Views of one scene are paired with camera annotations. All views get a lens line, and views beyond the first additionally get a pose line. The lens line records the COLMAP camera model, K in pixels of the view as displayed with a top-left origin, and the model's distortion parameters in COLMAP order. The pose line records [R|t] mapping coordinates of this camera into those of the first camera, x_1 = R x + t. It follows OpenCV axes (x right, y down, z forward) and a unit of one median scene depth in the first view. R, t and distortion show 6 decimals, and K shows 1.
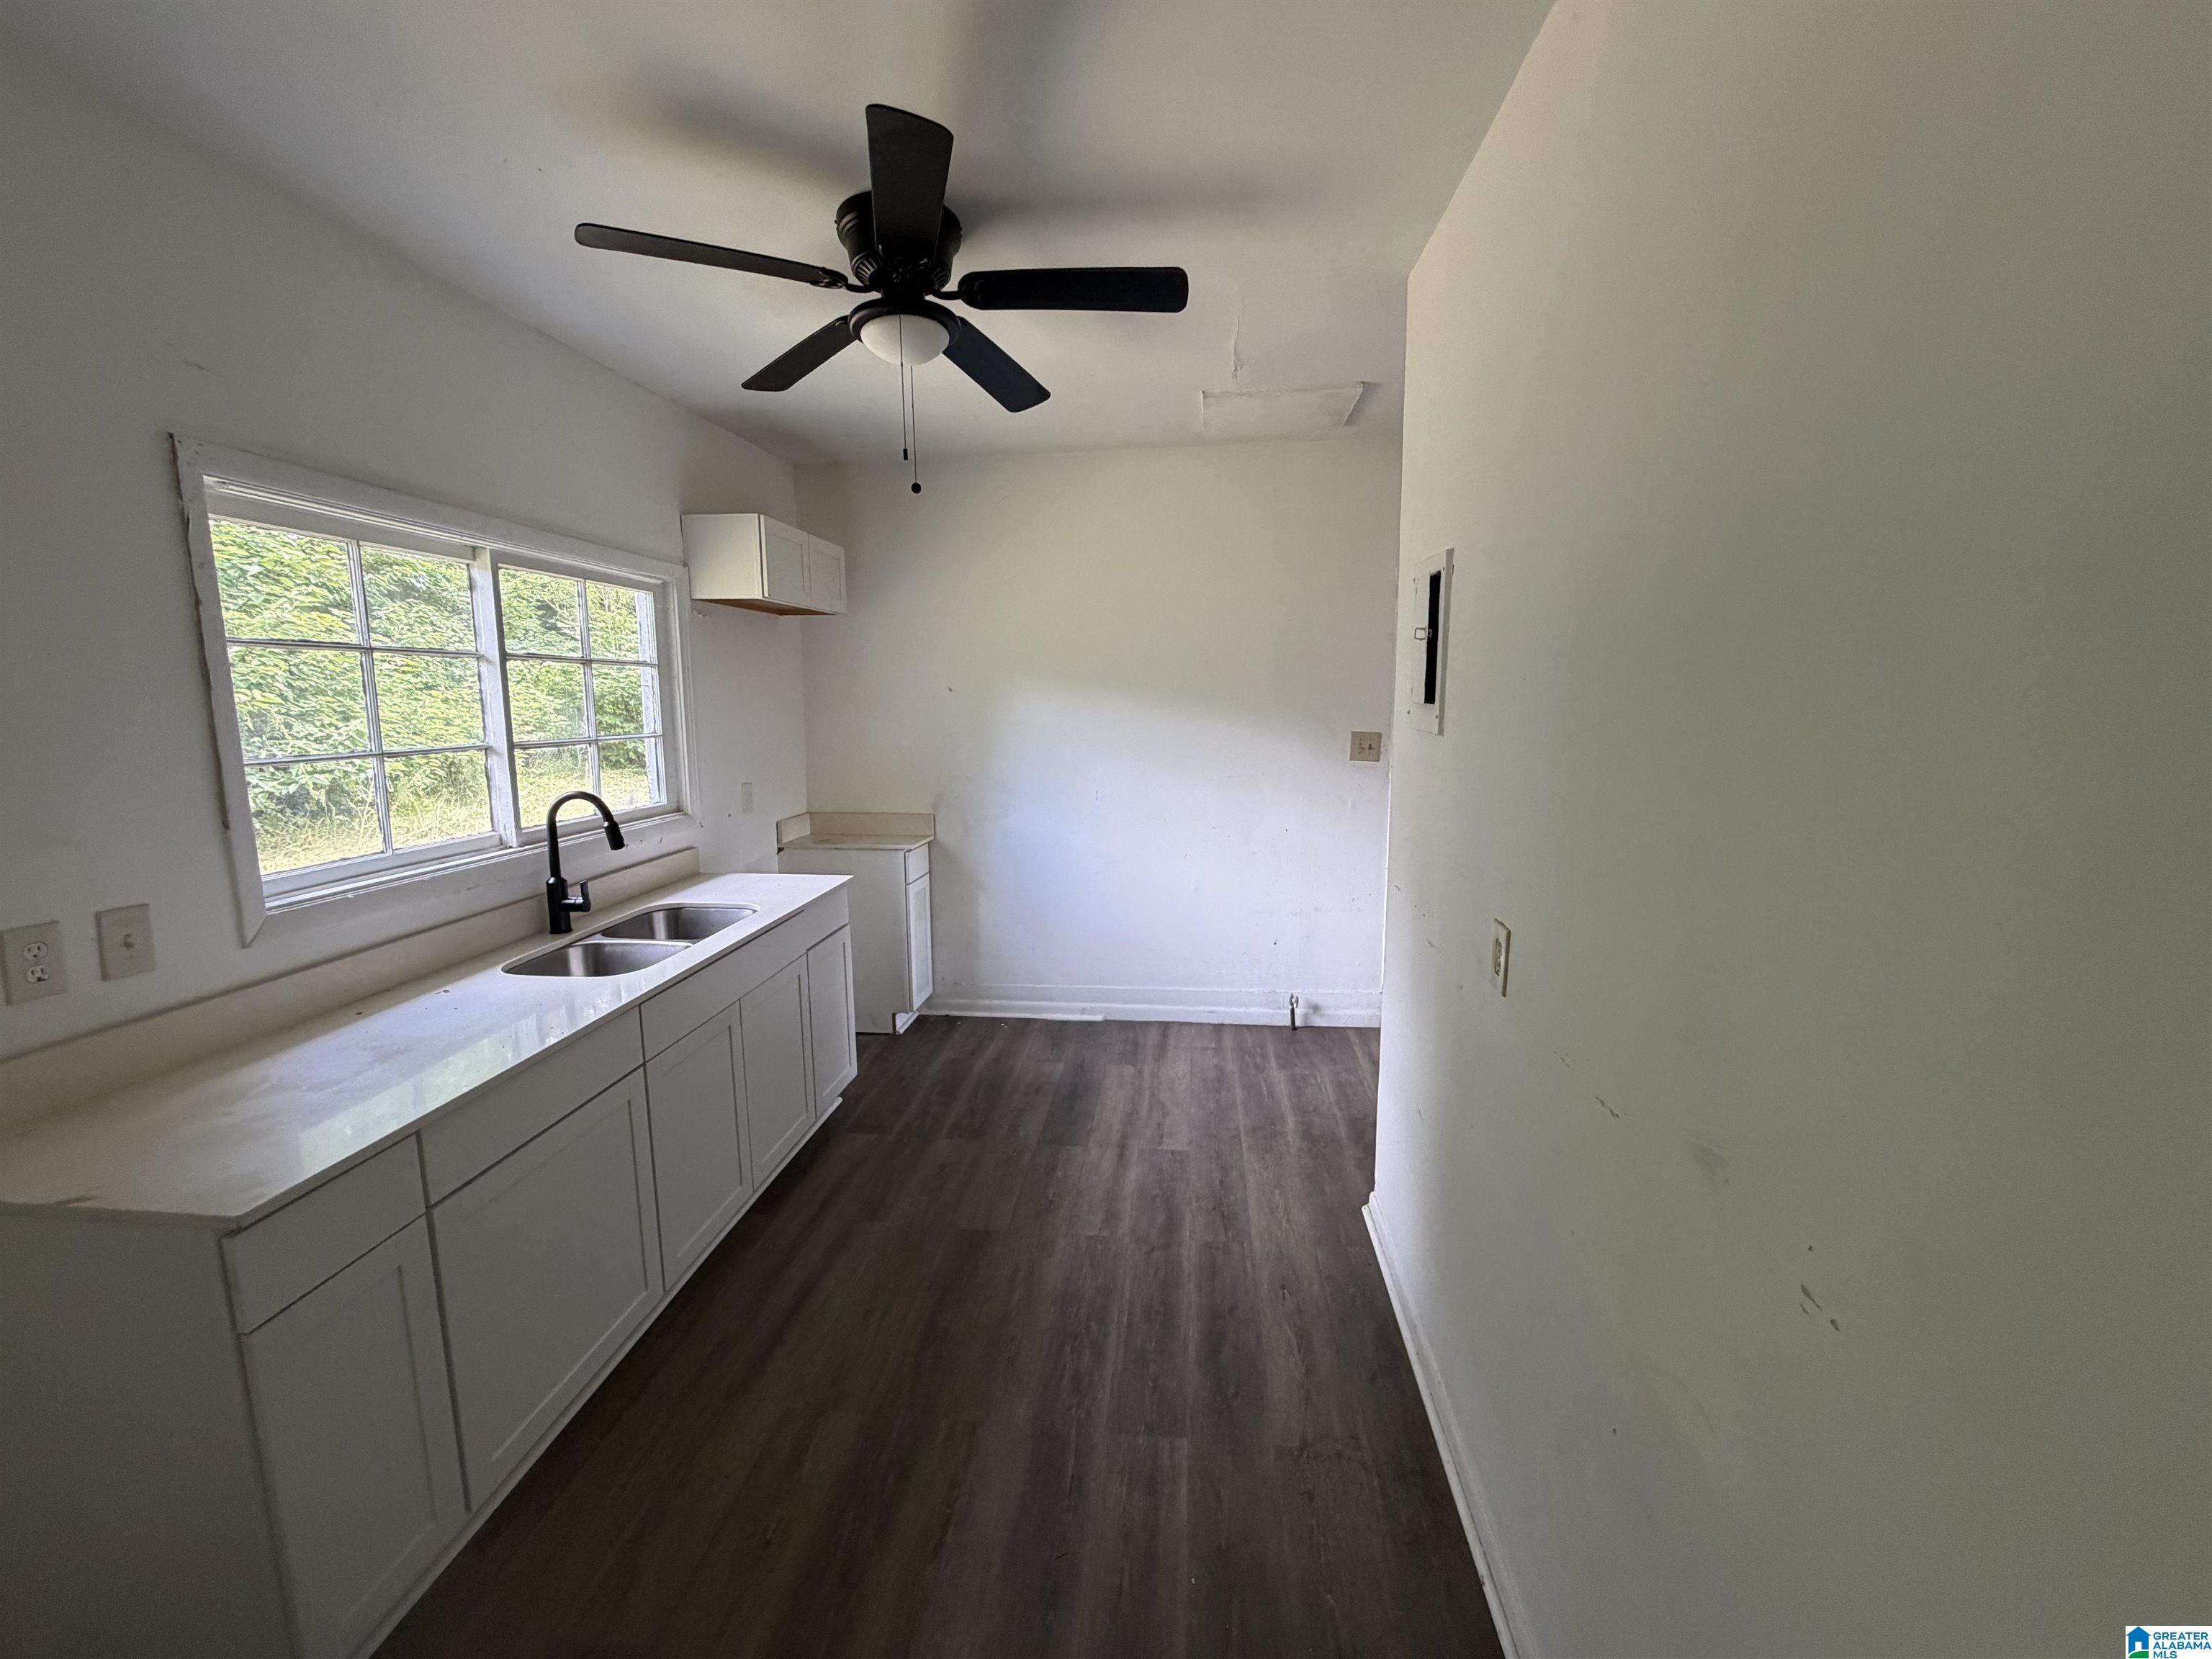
lens RADIAL K [[884.4, 0, 1095.5], [0, 884.4, 827.6], [0, 0, 1]] dist [0.001371, -0.000288]
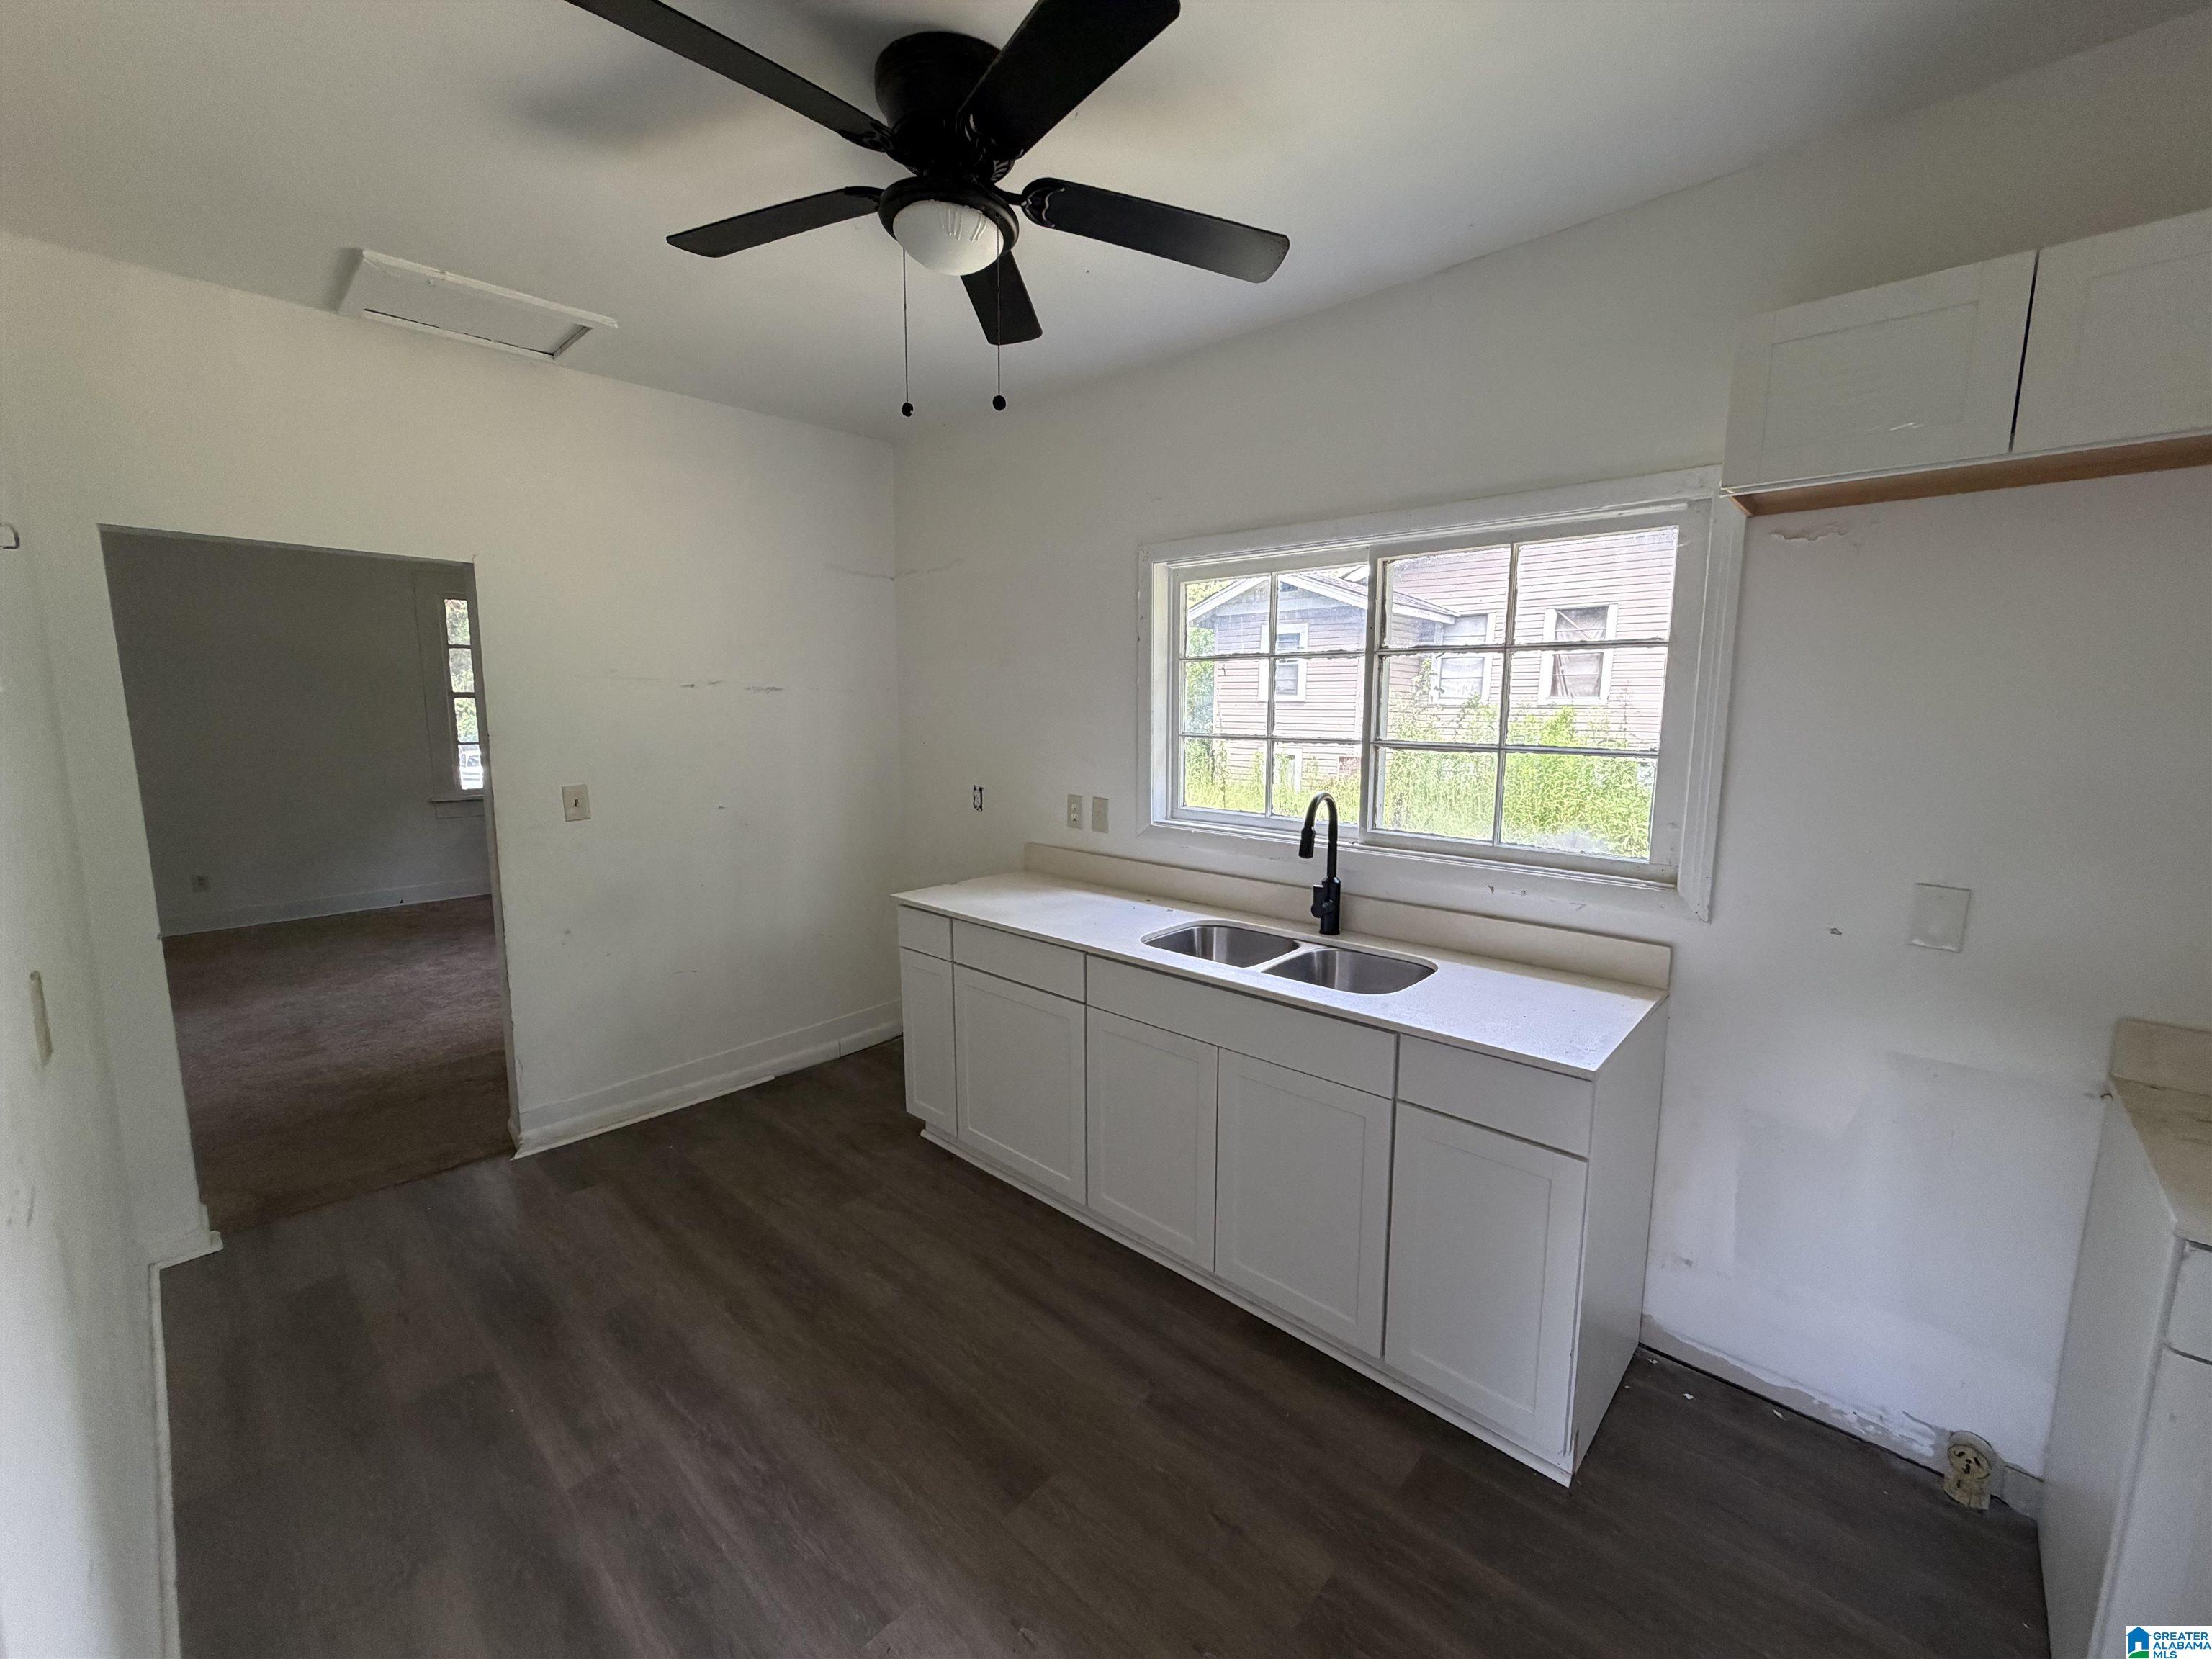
lens RADIAL K [[884.4, 0, 1111.0], [0, 884.4, 831.8], [0, 0, 1]] dist [0.001371, -0.000288]
pose [[-0.589989, 0.116336, -0.798986, 0.288596], [-0.122847, 0.965110, 0.231237, -0.173537], [0.798011, 0.234580, -0.555113, 1.225309]]
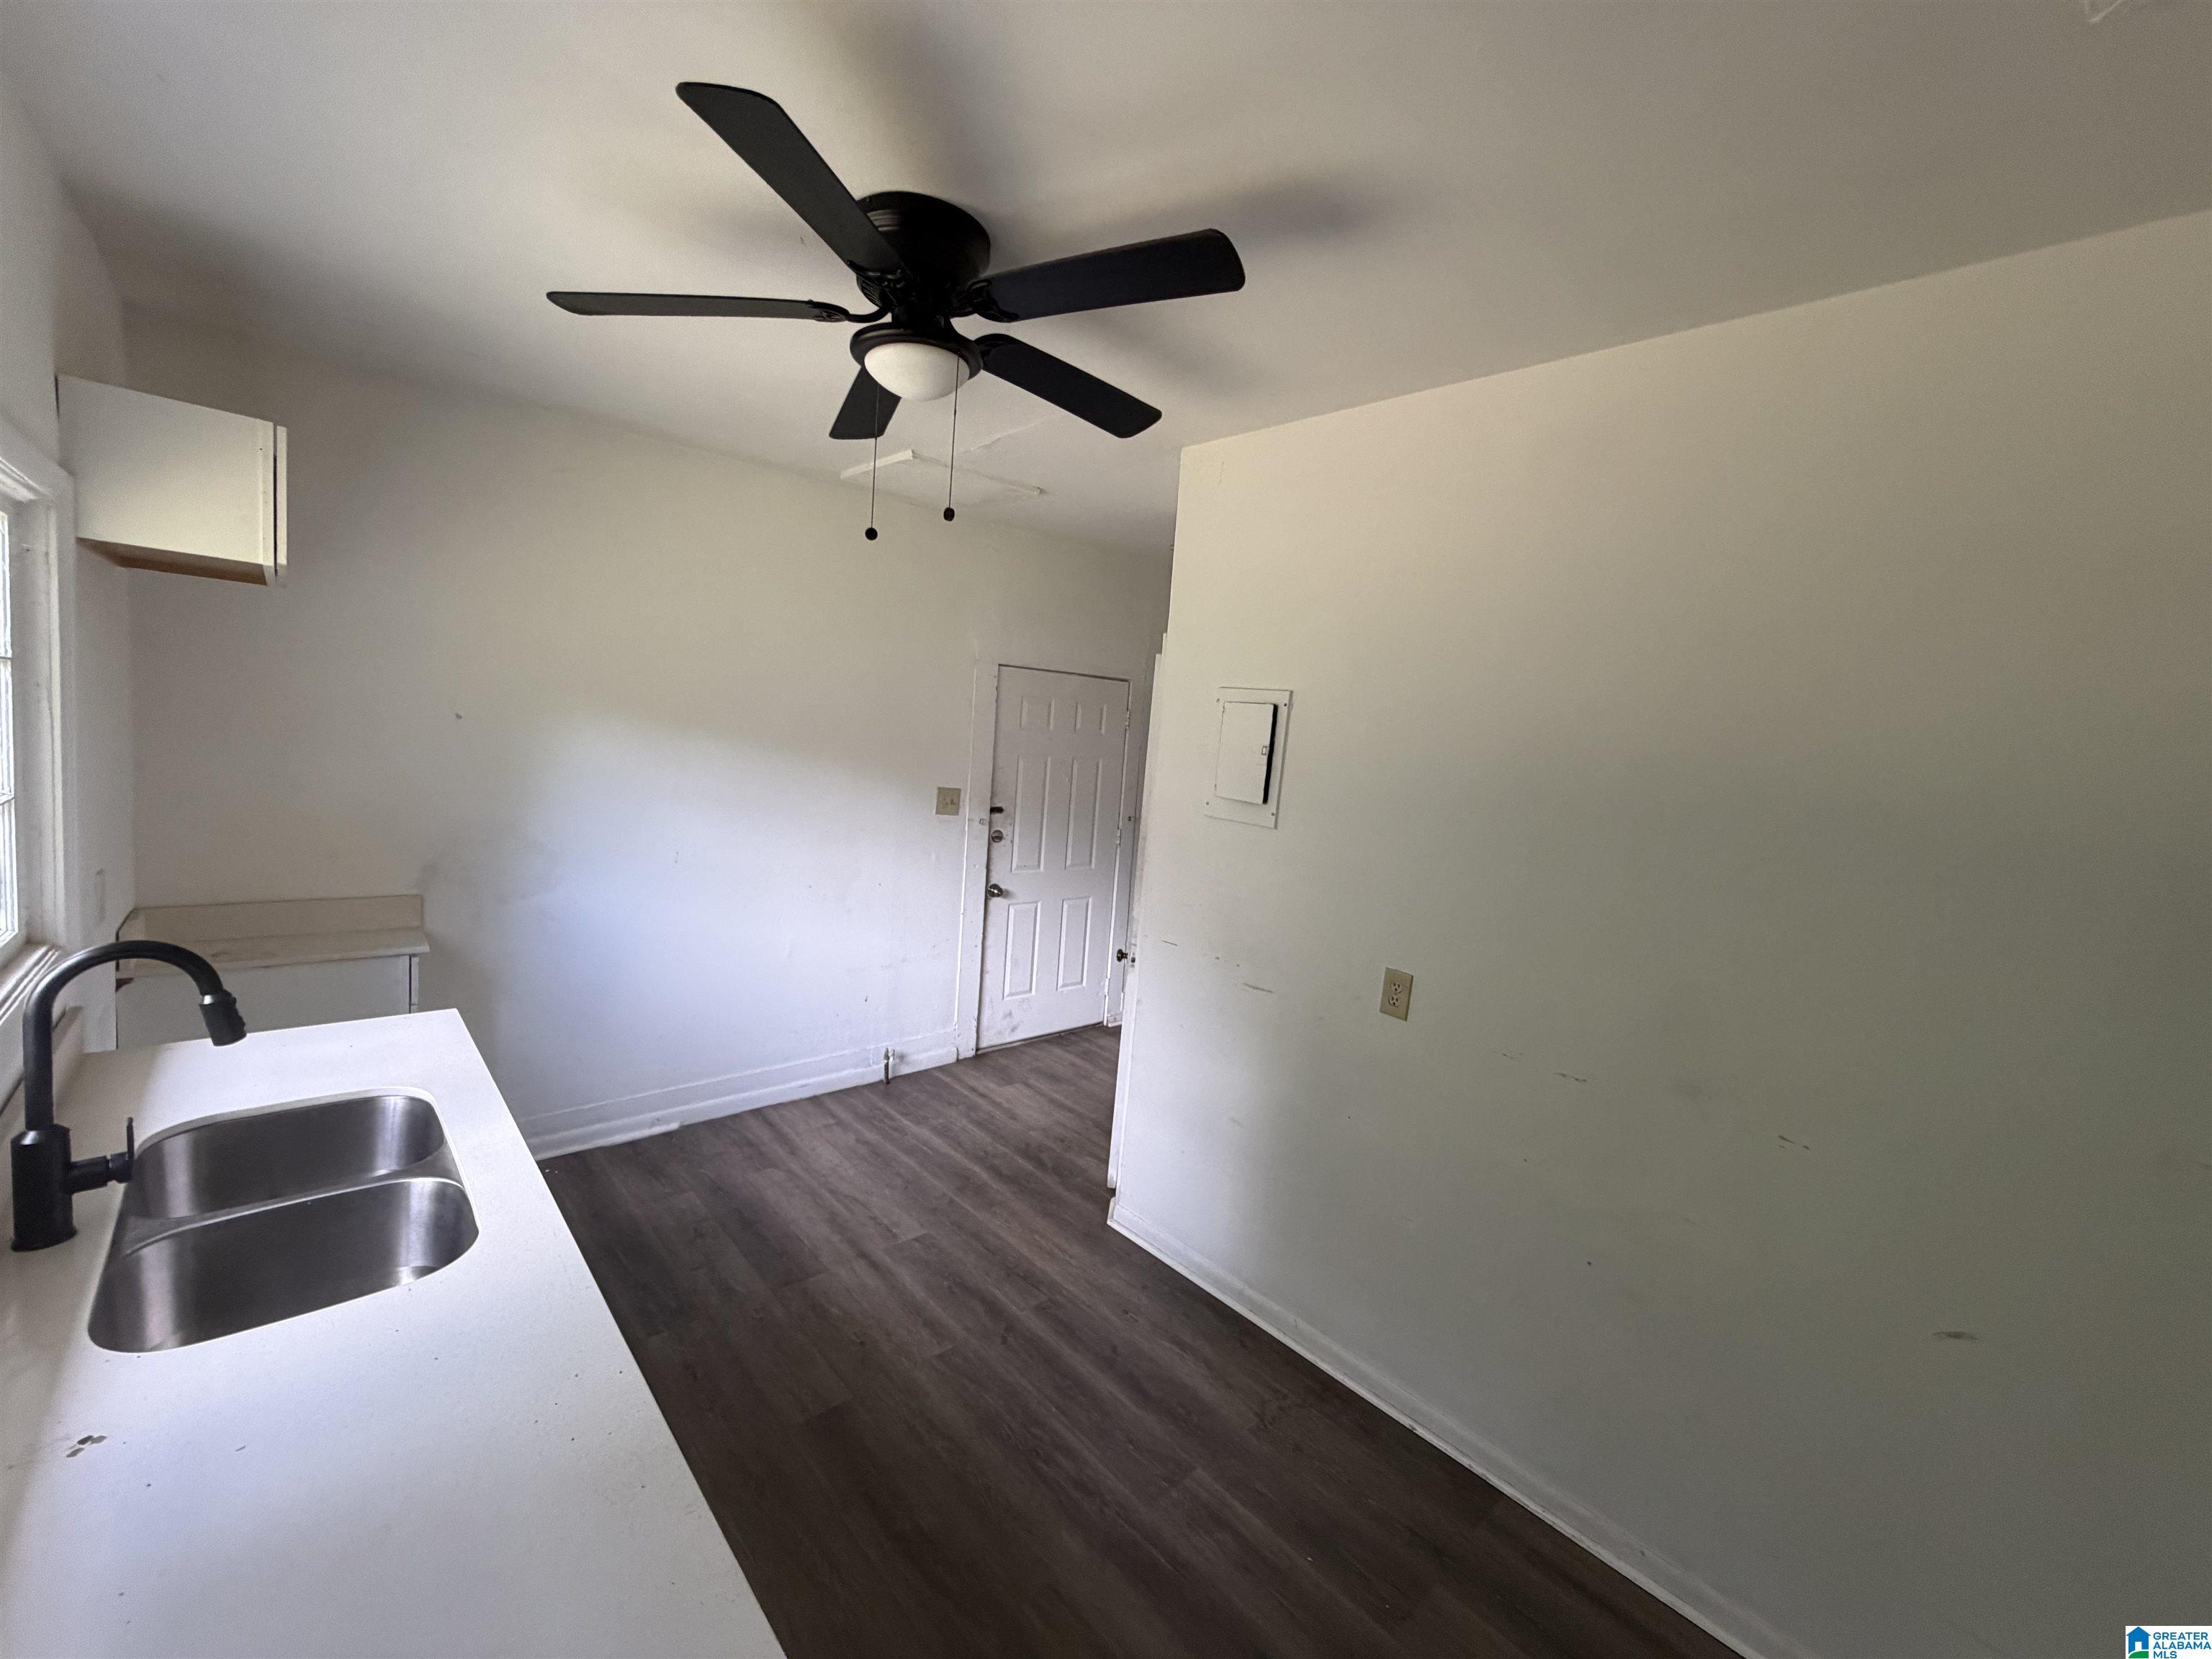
lens RADIAL K [[884.4, 0, 1102.5], [0, 884.4, 827.5], [0, 0, 1]] dist [0.001371, -0.000288]
pose [[0.656446, -0.020838, 0.754085, -0.540540], [0.029663, 0.999558, 0.001799, -0.081225], [-0.753790, 0.021187, 0.656774, 0.233153]]
